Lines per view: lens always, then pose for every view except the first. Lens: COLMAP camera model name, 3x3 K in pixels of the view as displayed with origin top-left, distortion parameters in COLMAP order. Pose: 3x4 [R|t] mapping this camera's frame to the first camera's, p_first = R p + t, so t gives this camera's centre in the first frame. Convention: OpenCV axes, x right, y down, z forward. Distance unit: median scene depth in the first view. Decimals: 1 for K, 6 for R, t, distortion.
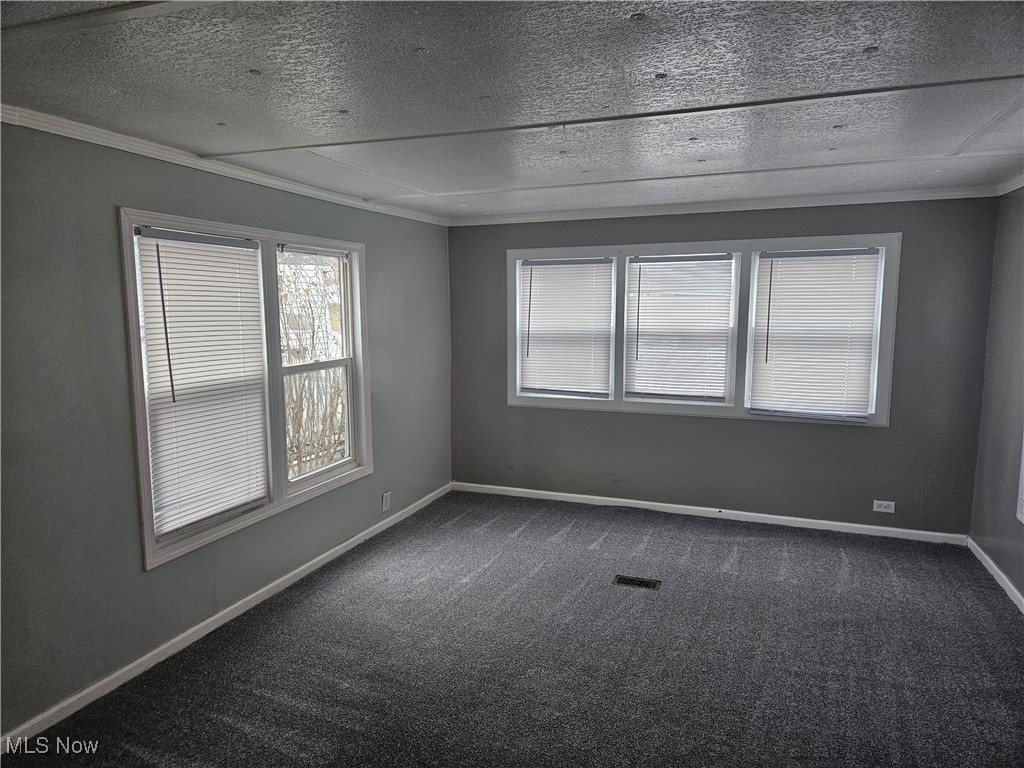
lens RADIAL K [[692.3, 0, 514.5], [0, 692.3, 390.5], [0, 0, 1]] dist [0.059979, -0.053375]
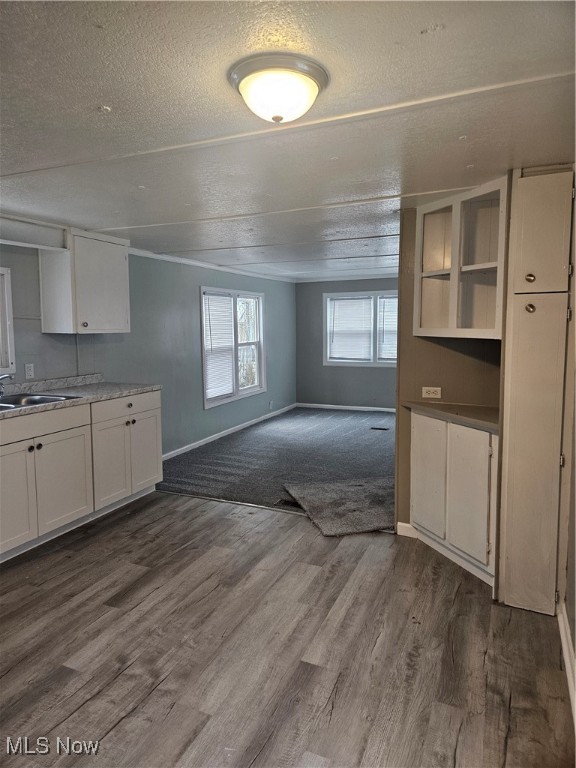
lens RADIAL K [[519.2, 0, 282.0], [0, 519.2, 380.2], [0, 0, 1]] dist [0.059979, -0.053375]
pose [[0.998117, -0.002849, -0.061267, -0.045613], [0.001964, 0.999893, -0.014509, 0.106138], [0.061301, 0.014362, 0.998016, -0.723254]]
